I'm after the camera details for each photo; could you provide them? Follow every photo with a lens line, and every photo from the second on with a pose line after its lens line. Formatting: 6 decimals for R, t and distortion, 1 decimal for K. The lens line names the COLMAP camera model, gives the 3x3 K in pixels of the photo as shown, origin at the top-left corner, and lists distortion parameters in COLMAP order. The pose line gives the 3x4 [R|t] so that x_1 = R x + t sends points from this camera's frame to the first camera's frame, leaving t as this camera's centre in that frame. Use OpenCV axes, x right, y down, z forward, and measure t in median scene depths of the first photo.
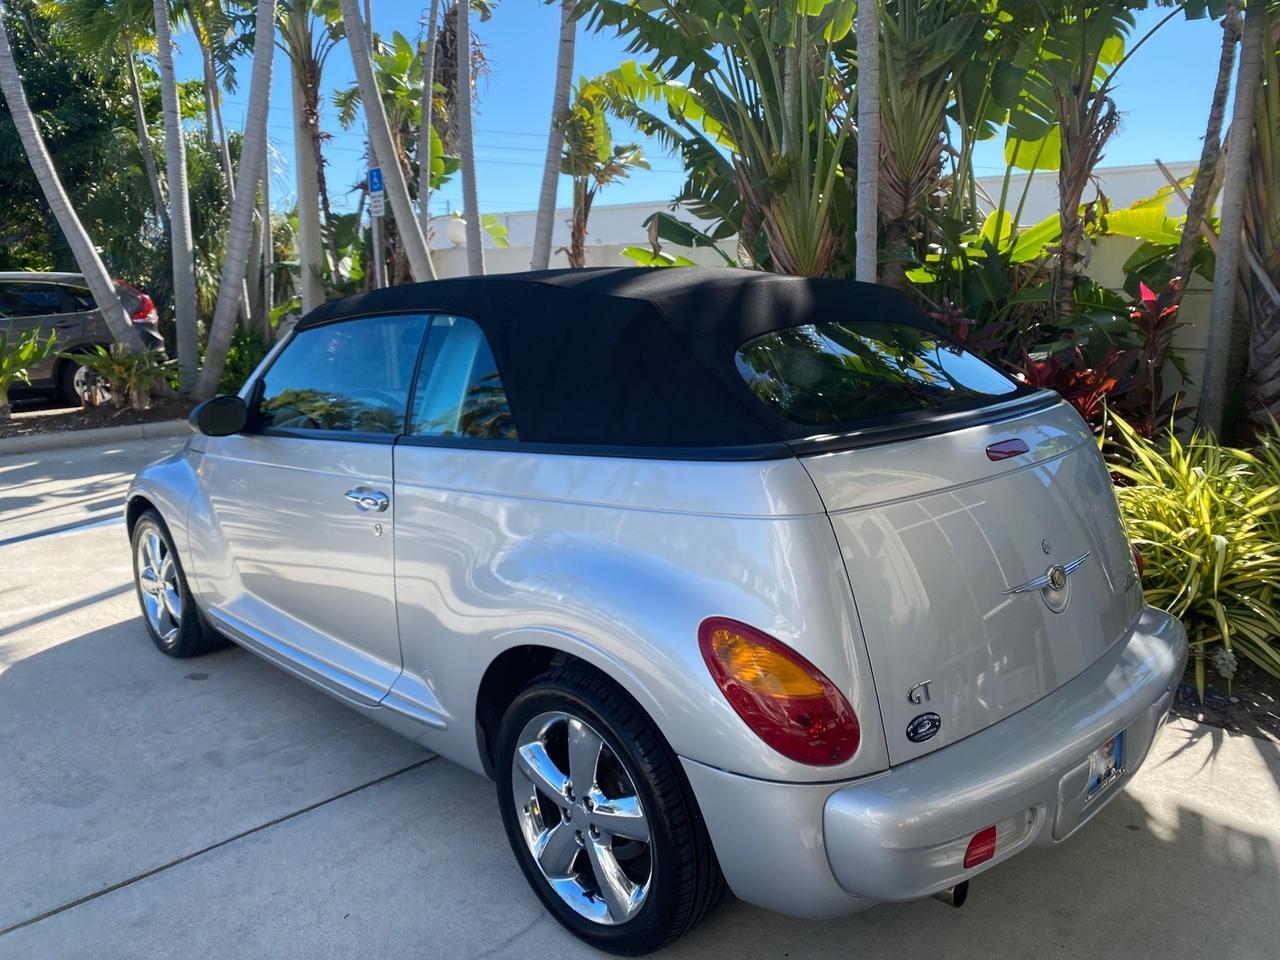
lens RADIAL K [[982.5, 0, 637.9], [0, 982.5, 475.1], [0, 0, 1]] dist [0.027505, -0.031925]
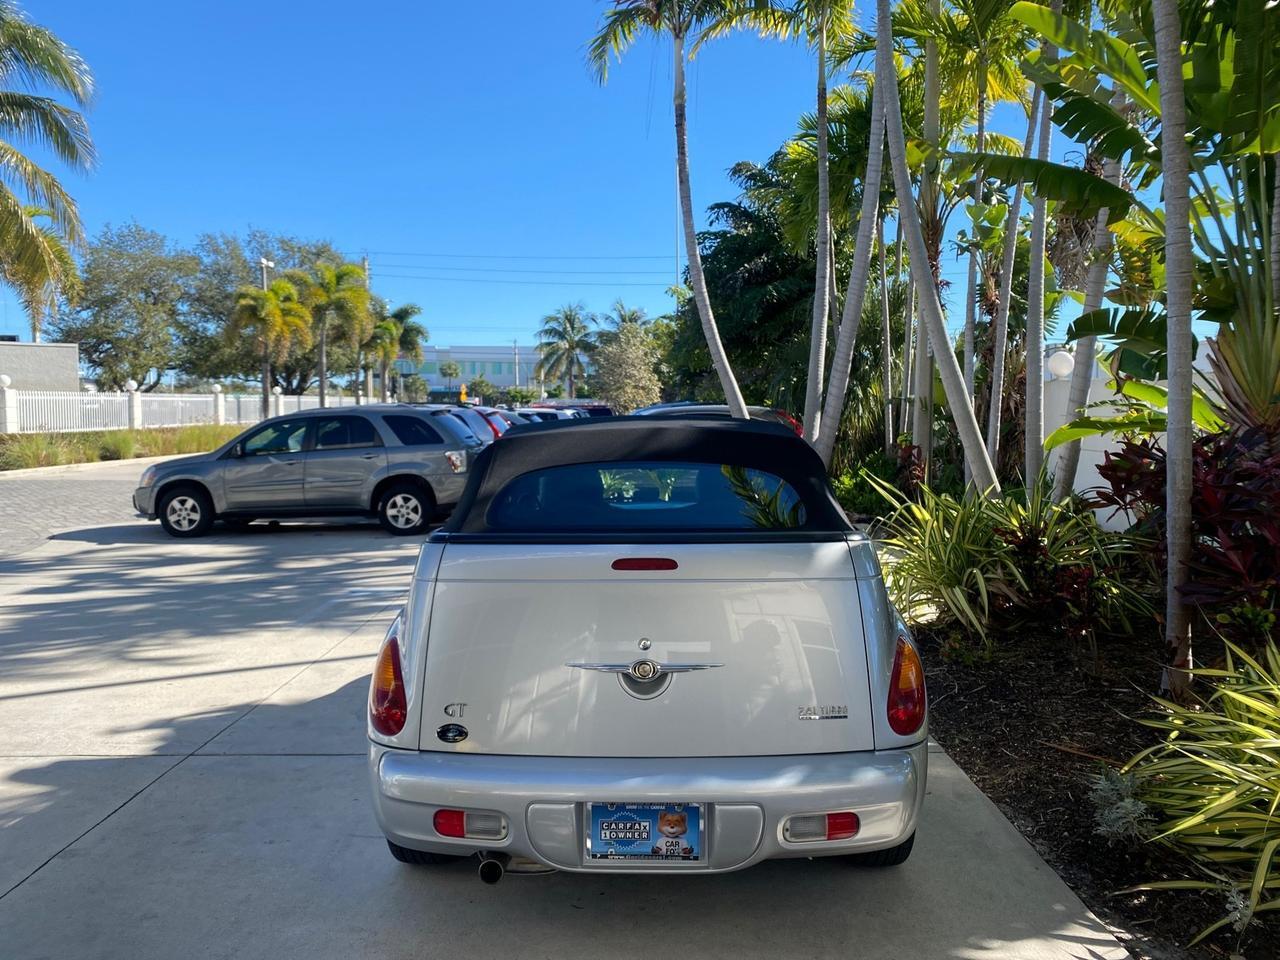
lens RADIAL K [[982.5, 0, 630.4], [0, 982.5, 472.5], [0, 0, 1]] dist [0.027505, -0.031925]
pose [[0.697028, 0.046994, -0.715502, 0.425122], [-0.137487, 0.988094, -0.069040, -0.017912], [0.703739, 0.146495, 0.695191, 0.029251]]
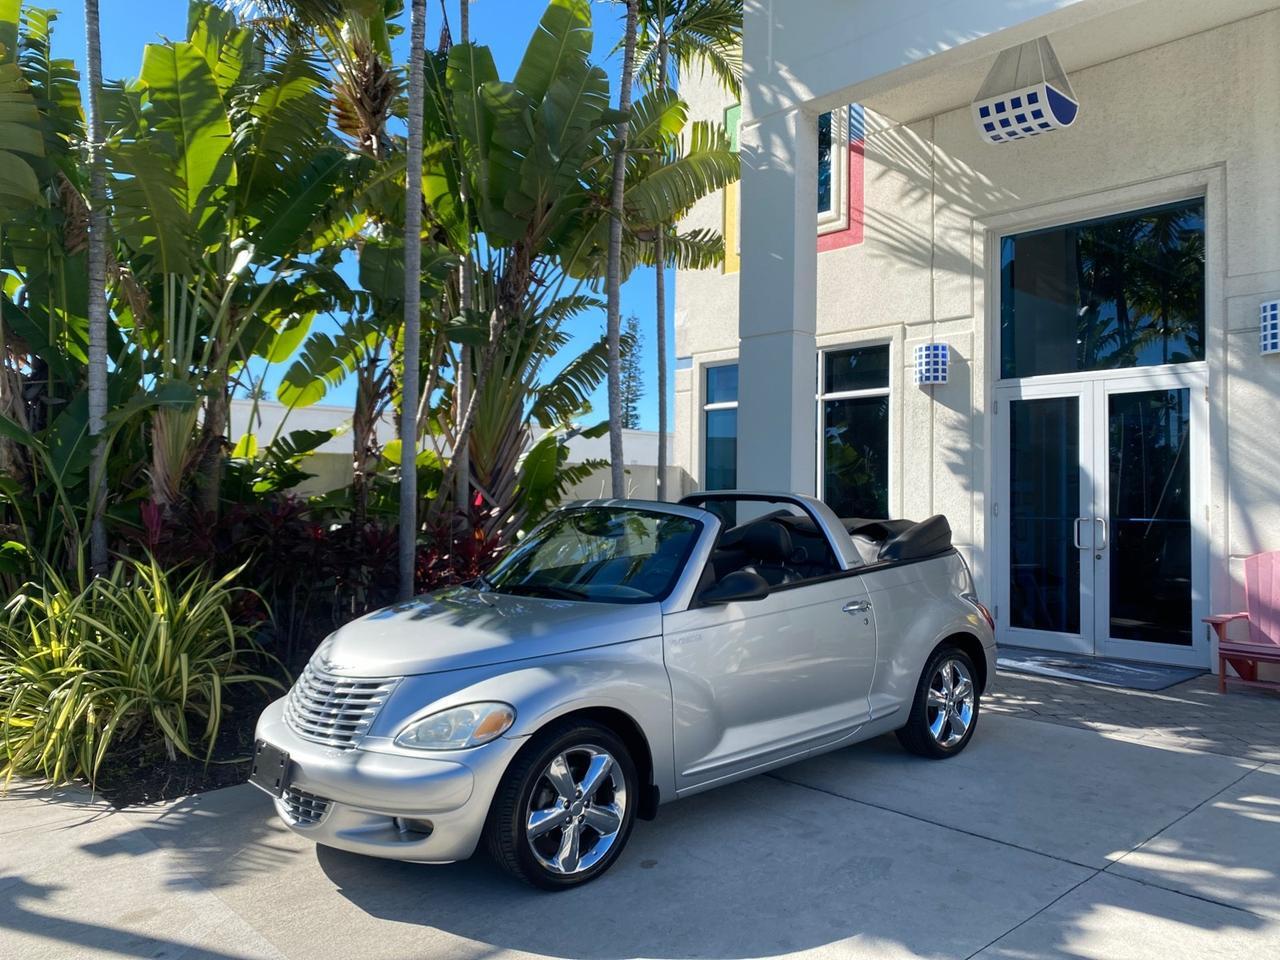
lens RADIAL K [[982.5, 0, 646.4], [0, 982.5, 474.6], [0, 0, 1]] dist [0.027505, -0.031925]
pose [[0.038663, 0.027531, 0.998873, -0.860832], [0.185039, 0.982135, -0.034232, -0.092079], [-0.981970, 0.186154, 0.032878, 0.517537]]
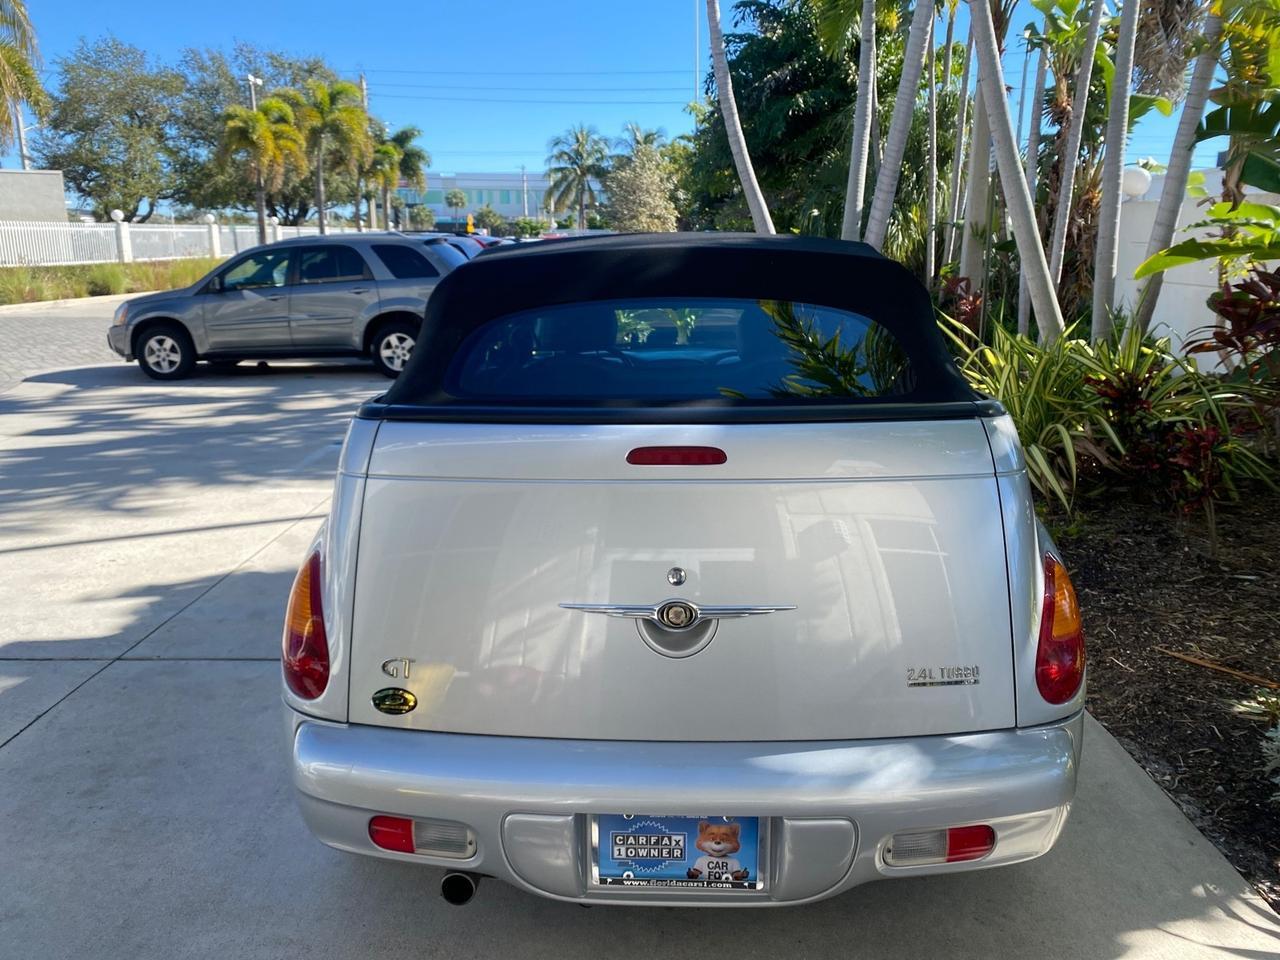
lens RADIAL K [[982.5, 0, 633.0], [0, 982.5, 476.6], [0, 0, 1]] dist [0.027505, -0.031925]
pose [[0.689080, 0.167338, -0.705100, 0.317359], [-0.136574, 0.985527, 0.100419, -0.029294], [0.711699, 0.027102, 0.701961, 0.128967]]
